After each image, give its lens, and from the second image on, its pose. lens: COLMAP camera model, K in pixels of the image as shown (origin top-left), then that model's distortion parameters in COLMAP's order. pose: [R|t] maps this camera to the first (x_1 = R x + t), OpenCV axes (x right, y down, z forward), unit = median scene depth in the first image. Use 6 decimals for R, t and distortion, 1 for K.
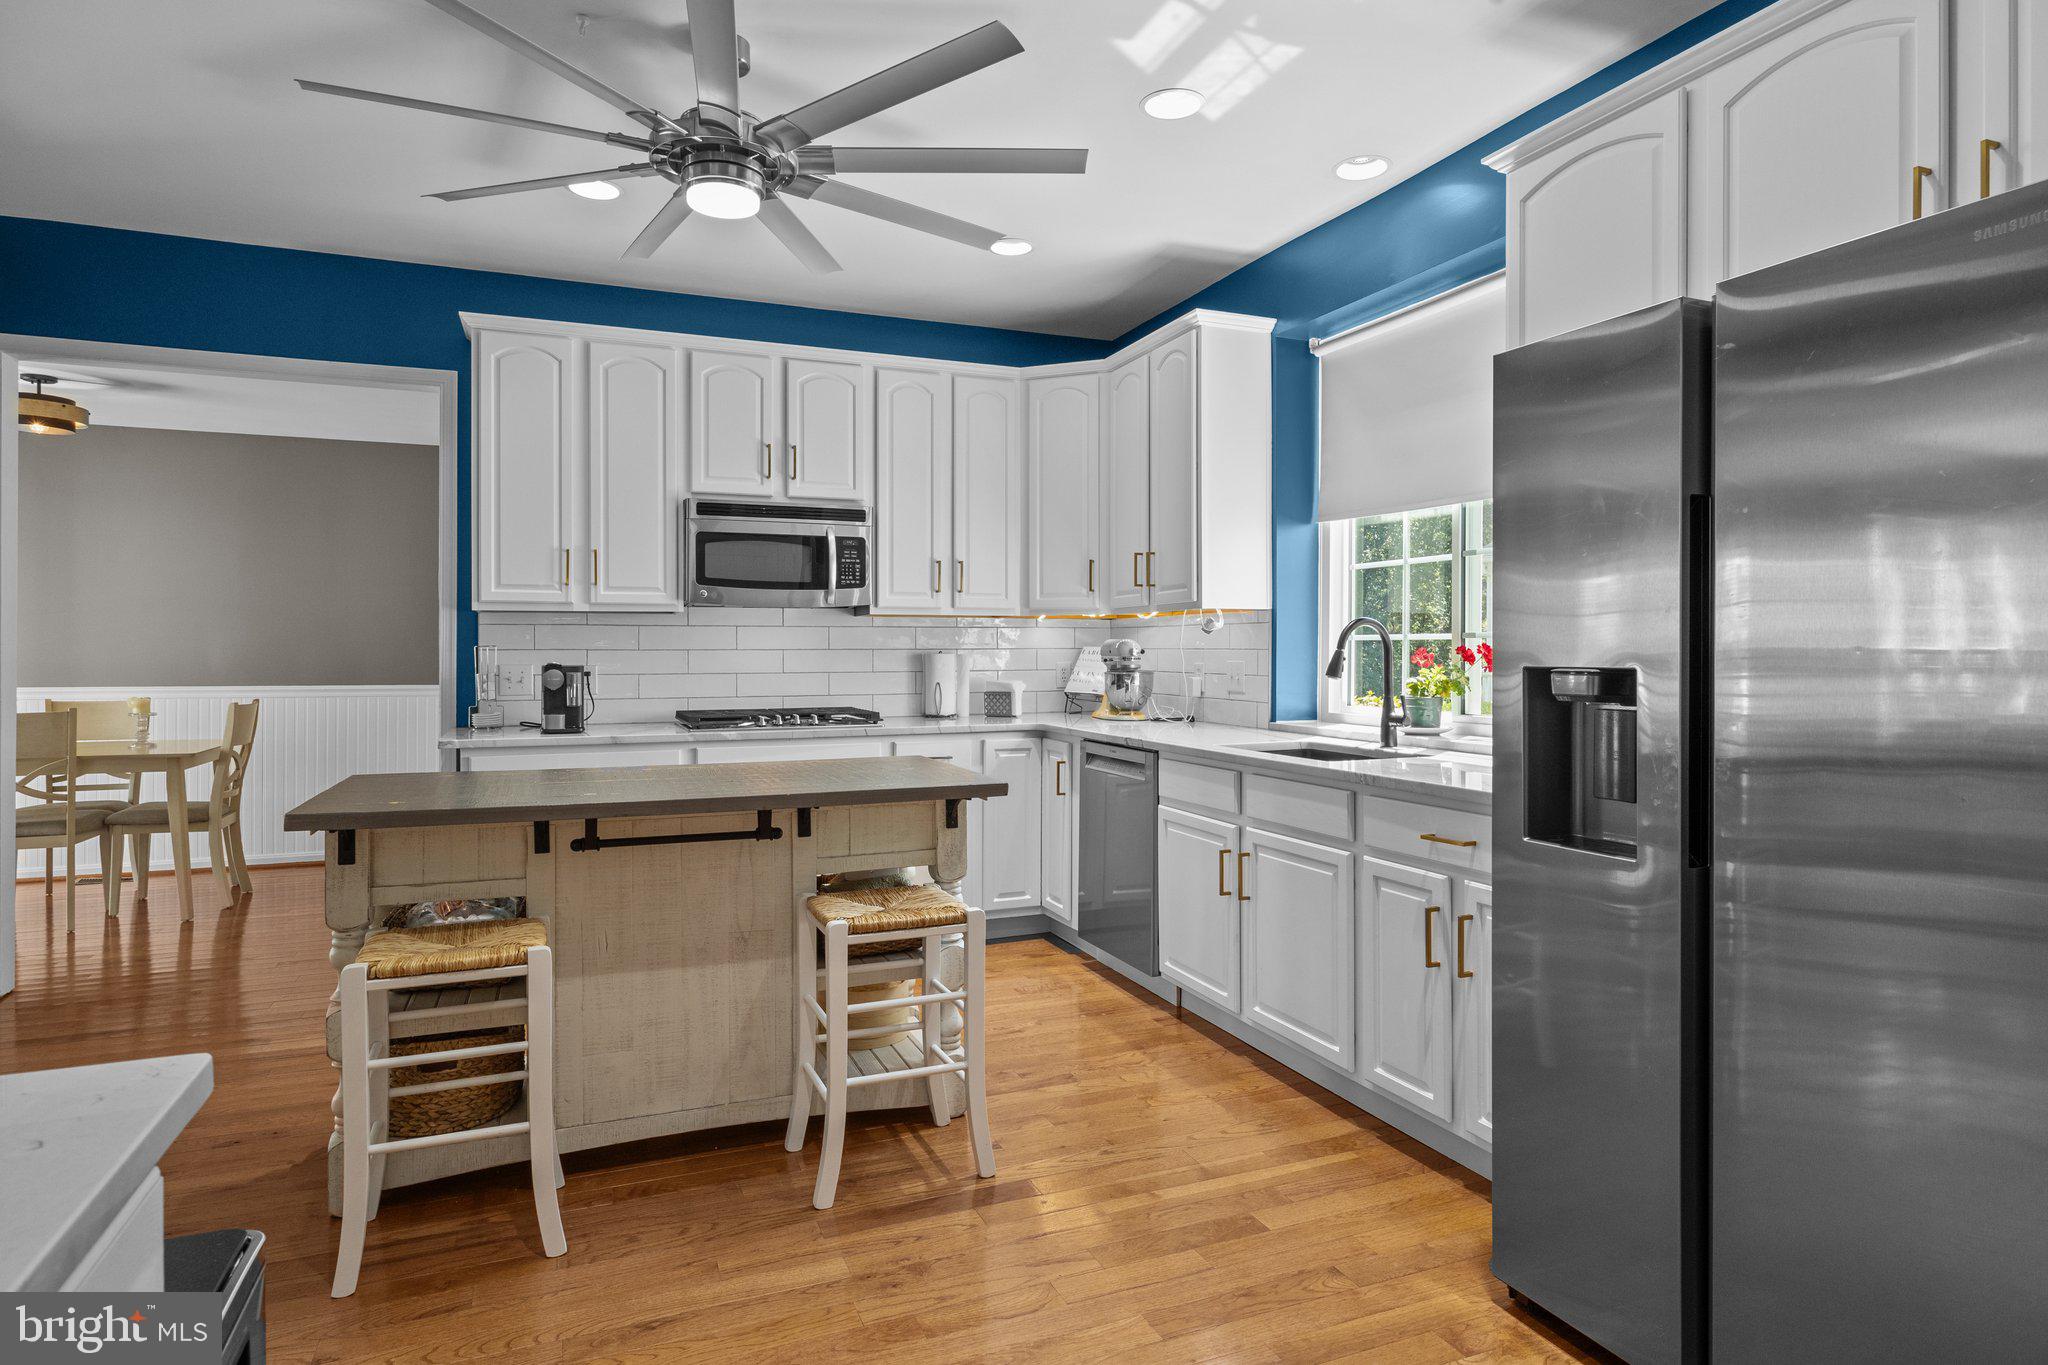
lens RADIAL K [[1154.4, 0, 1029.1], [0, 1154.4, 665.8], [0, 0, 1]] dist [-0.001434, -0.000663]
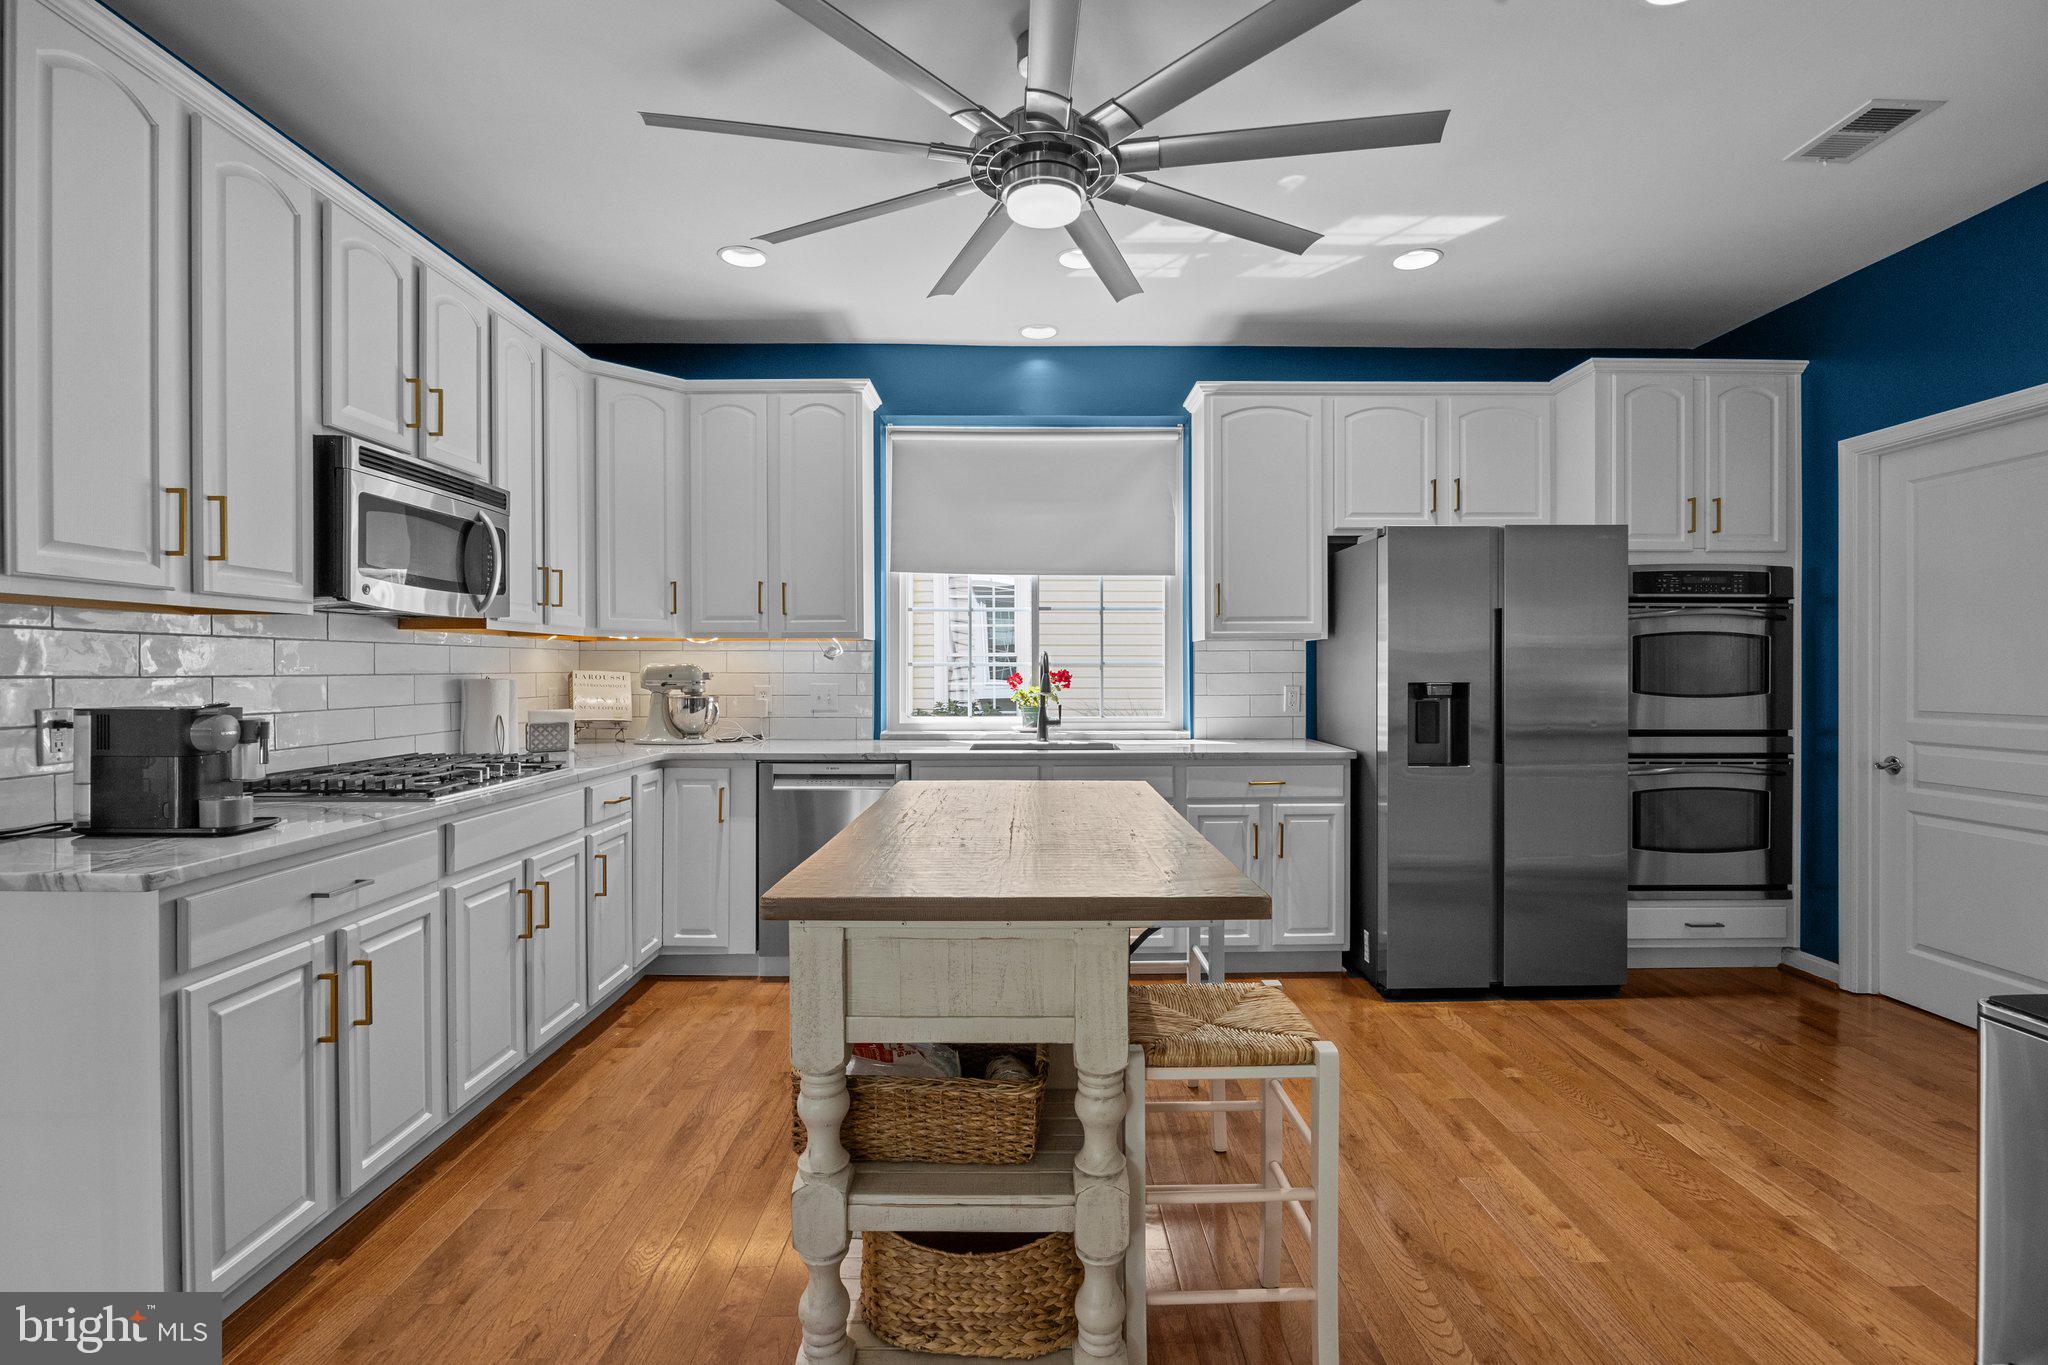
lens RADIAL K [[969.7, 0, 1024.7], [0, 969.7, 682.0], [0, 0, 1]] dist [-0.013833, 0.001847]
pose [[0.382162, -0.008714, 0.924054, -0.640424], [0.010856, 0.999929, 0.004939, -0.008414], [-0.924032, 0.008144, 0.382230, 0.452107]]
